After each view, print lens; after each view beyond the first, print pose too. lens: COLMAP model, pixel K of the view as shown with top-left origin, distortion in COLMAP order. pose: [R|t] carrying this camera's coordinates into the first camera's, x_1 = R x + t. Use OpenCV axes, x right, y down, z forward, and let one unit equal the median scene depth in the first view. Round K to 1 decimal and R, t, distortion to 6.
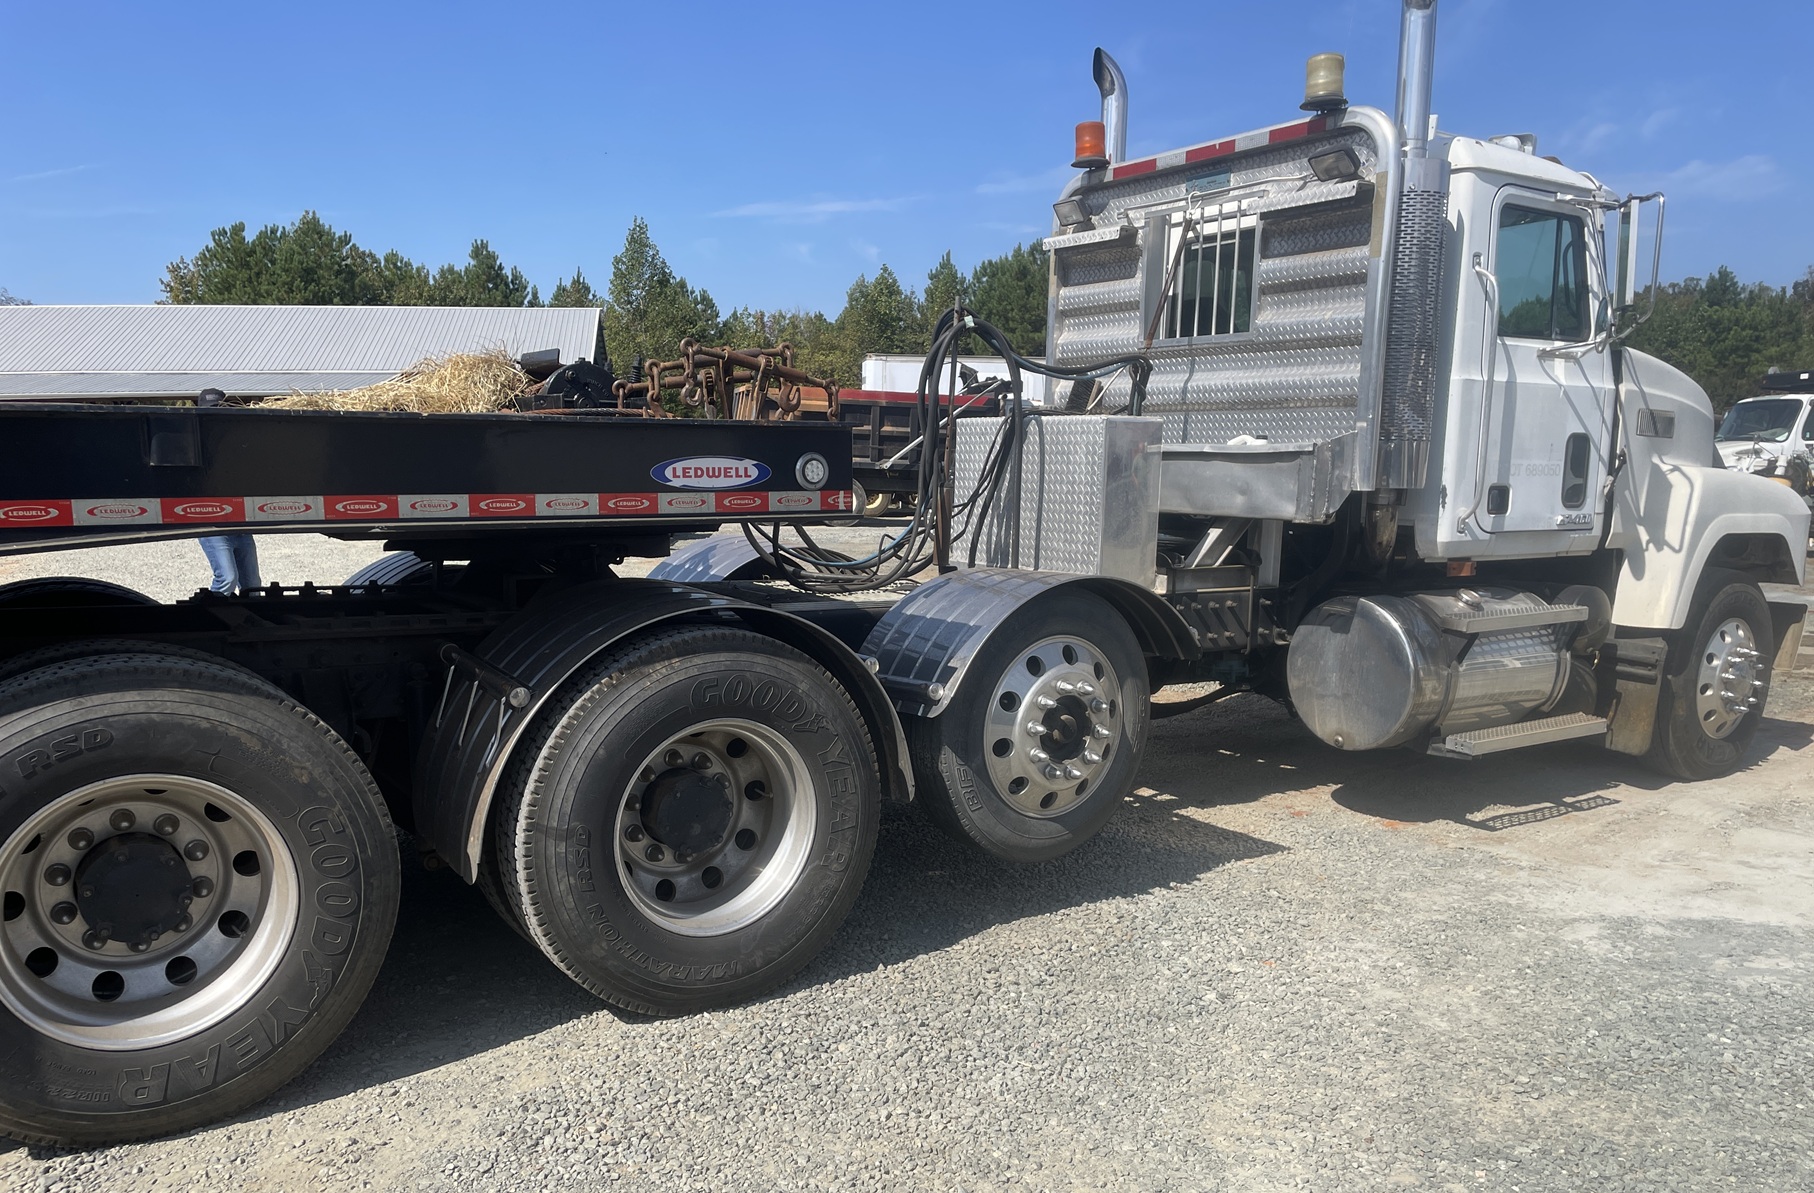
lens RADIAL K [[1368.3, 0, 907.0], [0, 1368.3, 596.5], [0, 0, 1]] dist [0.041118, -0.005977]
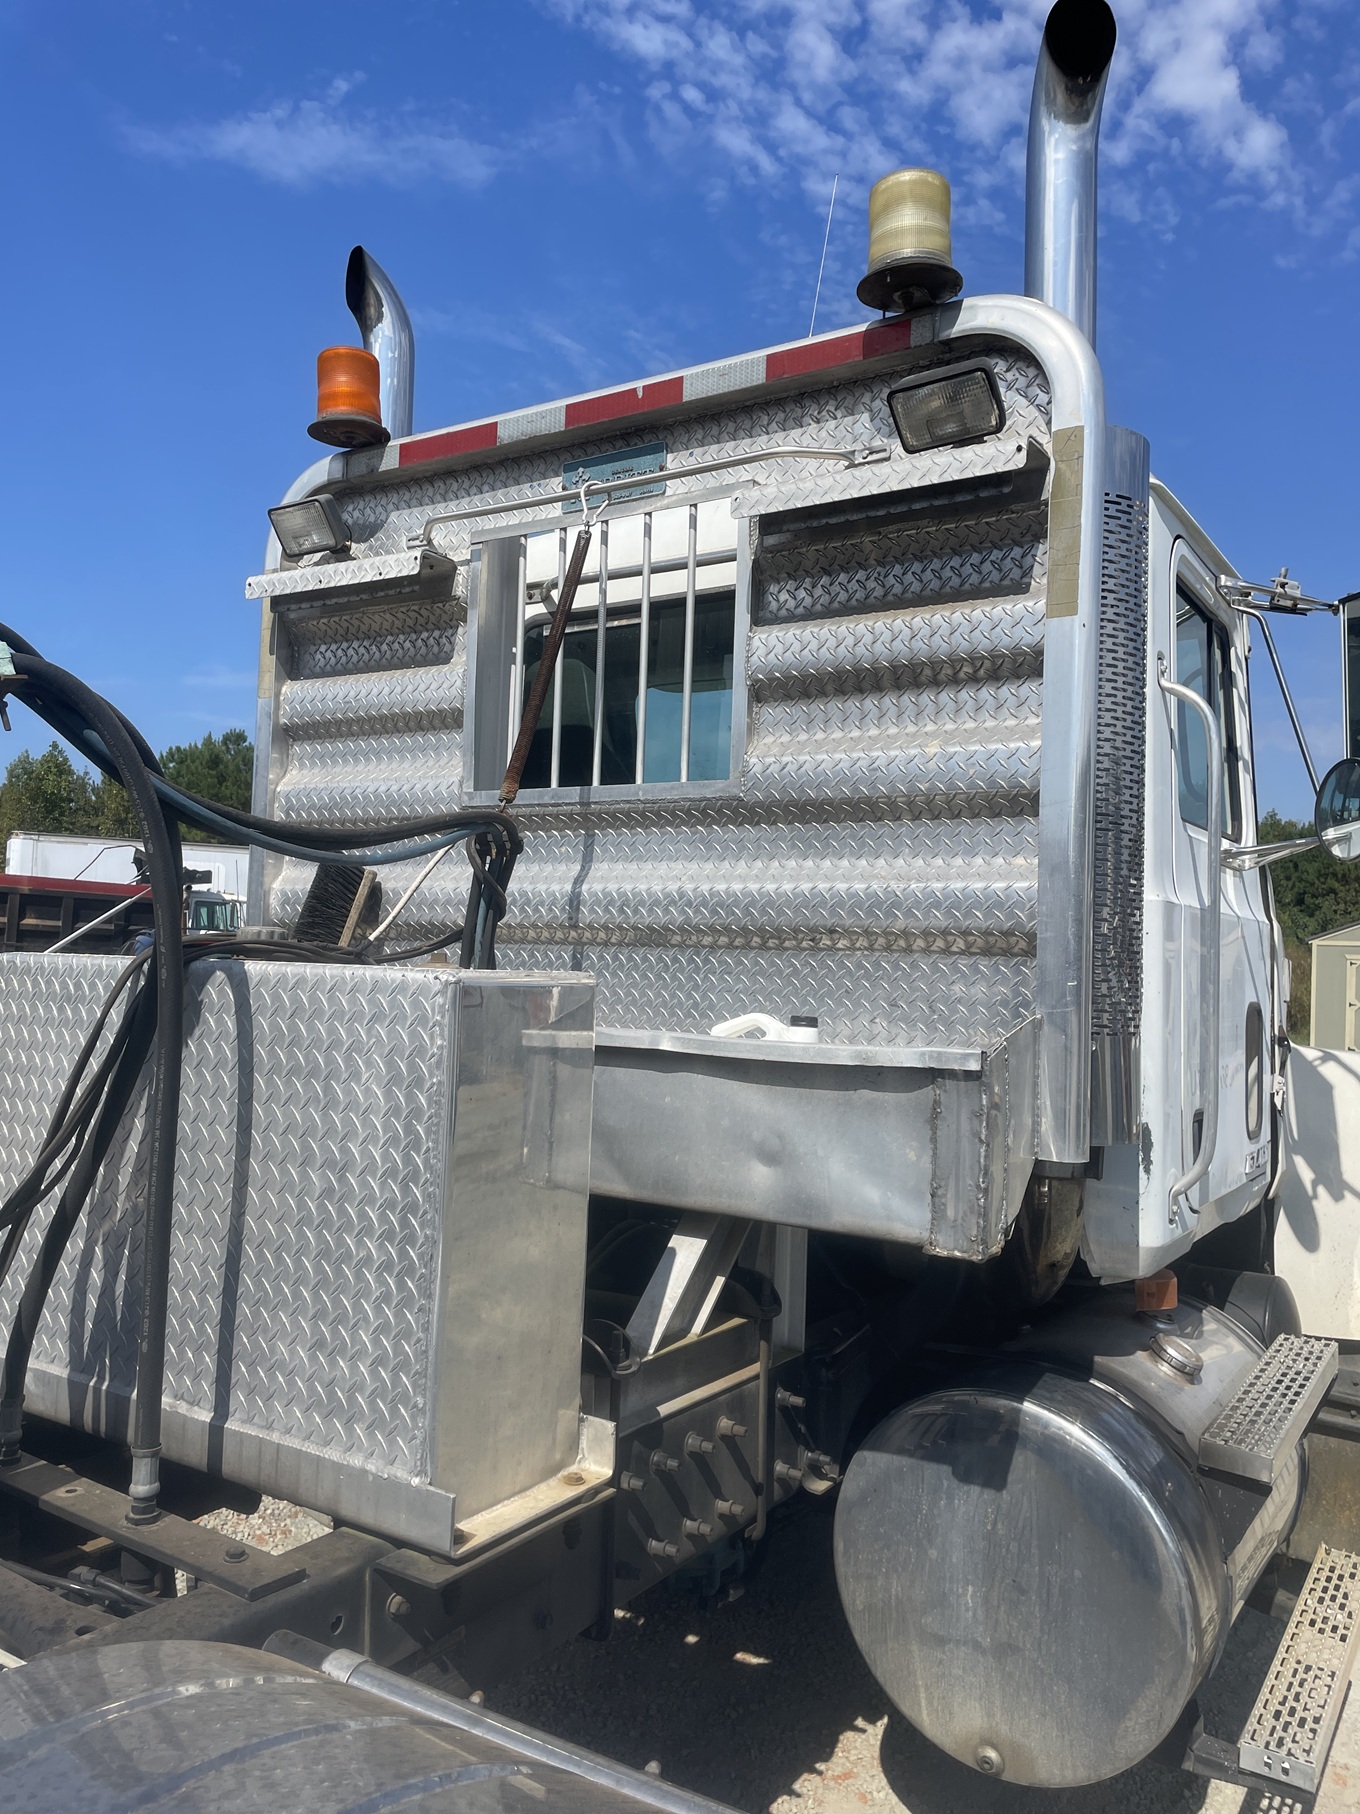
lens RADIAL K [[1236.2, 0, 679.8], [0, 1236.2, 931.1], [0, 0, 1]] dist [0.048881, -0.000951]
pose [[0.903513, 0.024100, 0.427883, 0.059735], [0.025308, 0.993675, -0.109409, -0.097089], [-0.427813, 0.109681, 0.897188, 0.637576]]
